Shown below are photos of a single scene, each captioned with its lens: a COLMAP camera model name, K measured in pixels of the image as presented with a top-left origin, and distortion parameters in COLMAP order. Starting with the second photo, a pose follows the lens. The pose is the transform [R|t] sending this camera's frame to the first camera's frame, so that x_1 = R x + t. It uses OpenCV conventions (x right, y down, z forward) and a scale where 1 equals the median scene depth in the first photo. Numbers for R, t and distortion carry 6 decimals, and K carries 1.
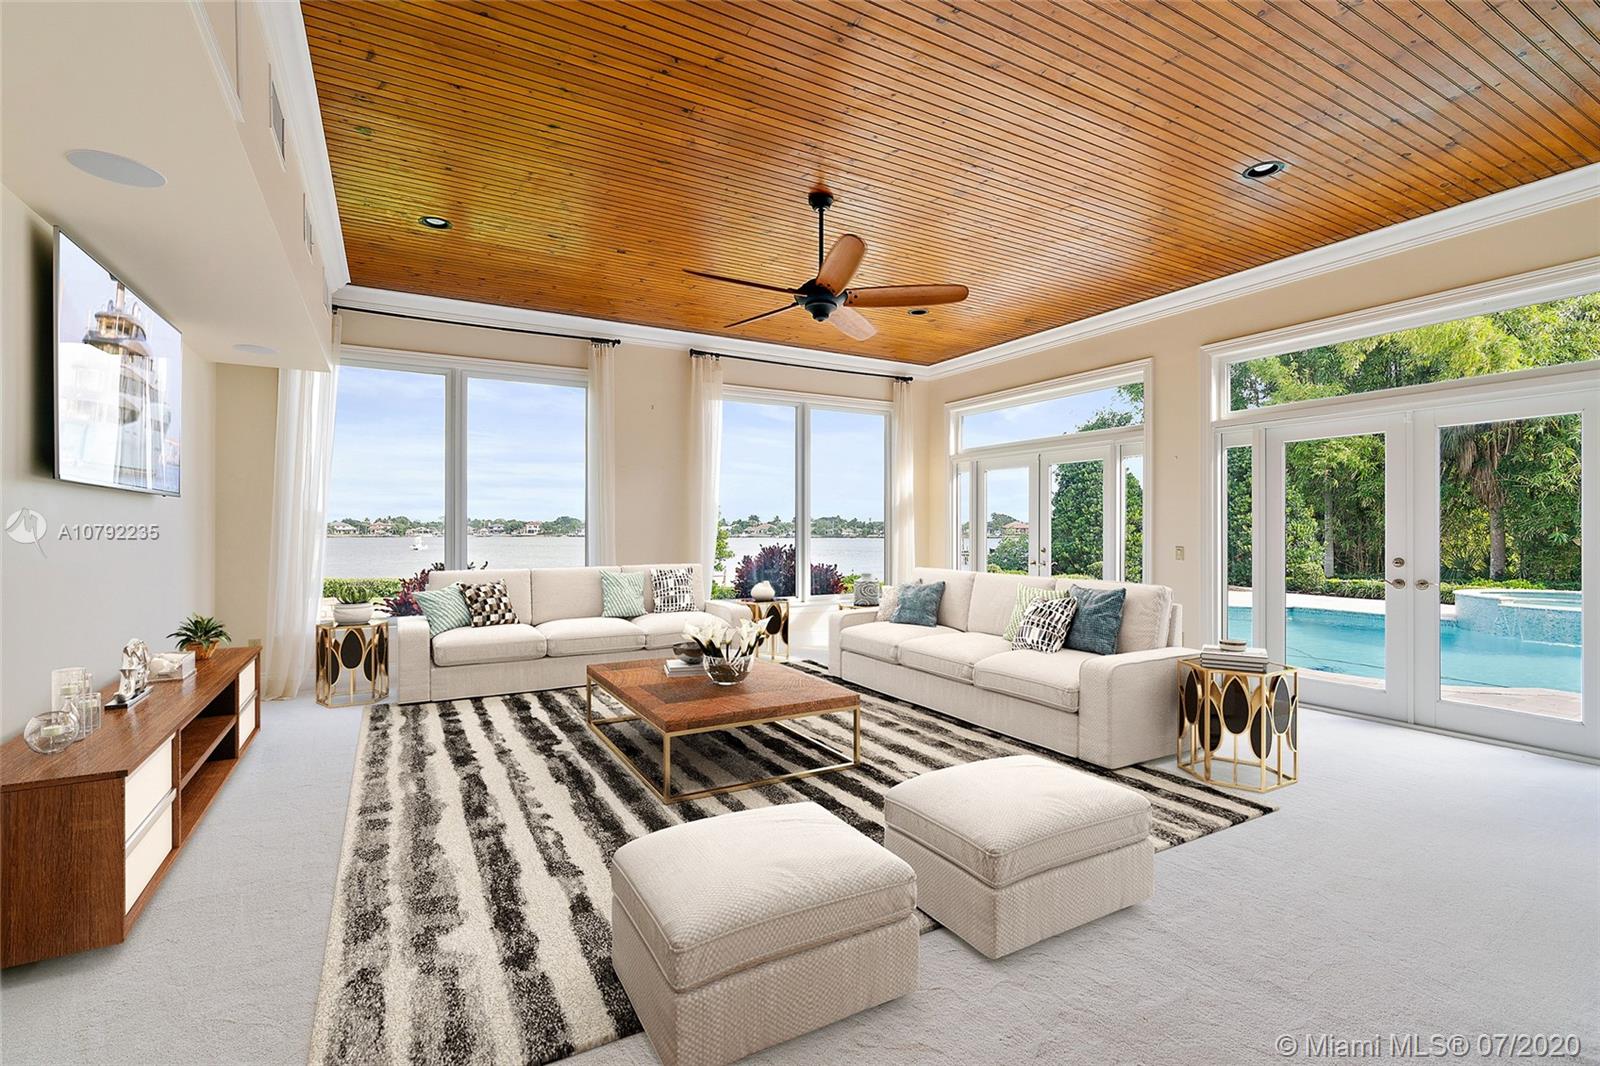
lens RADIAL K [[721.5, 0, 800.0], [0, 721.5, 533.0], [0, 0, 1]] dist [-0.000763, -0.000236]
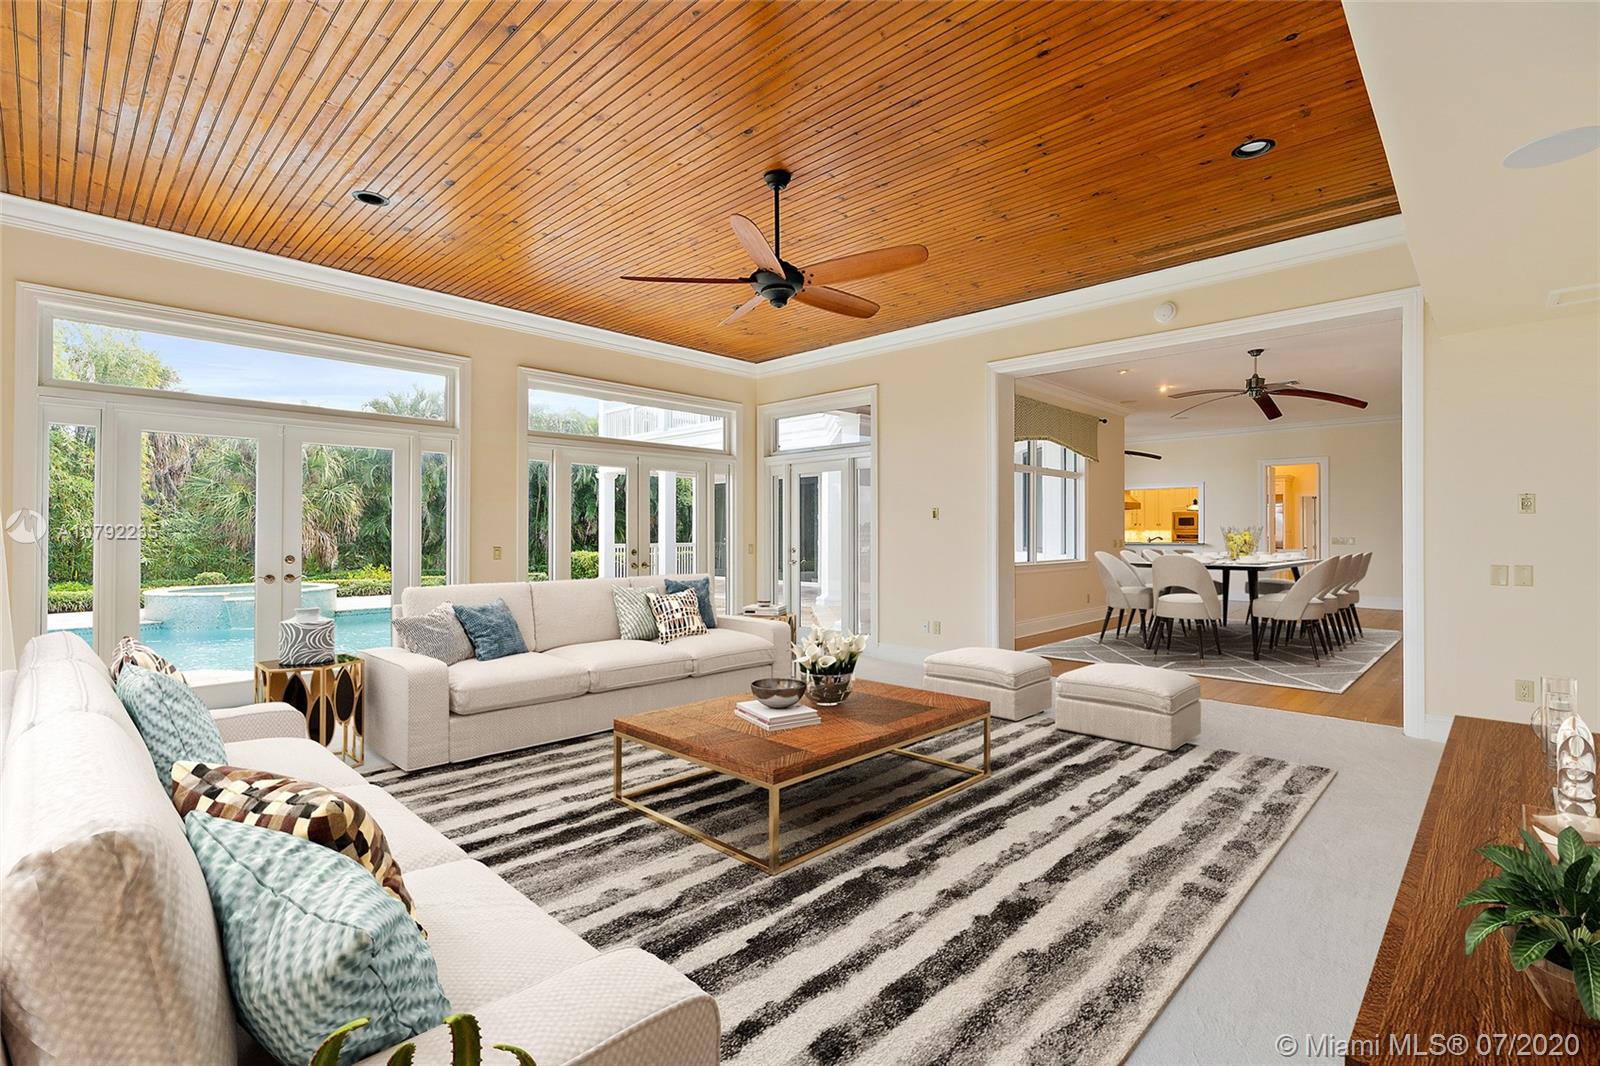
lens RADIAL K [[736.3, 0, 801.0], [0, 736.3, 530.1], [0, 0, 1]] dist [0.001435, 0.000326]
pose [[-0.283177, 0.002805, 0.959063, -1.149856], [0.003949, 0.999991, -0.001759, -0.004698], [-0.959059, 0.003289, -0.283186, 1.535011]]
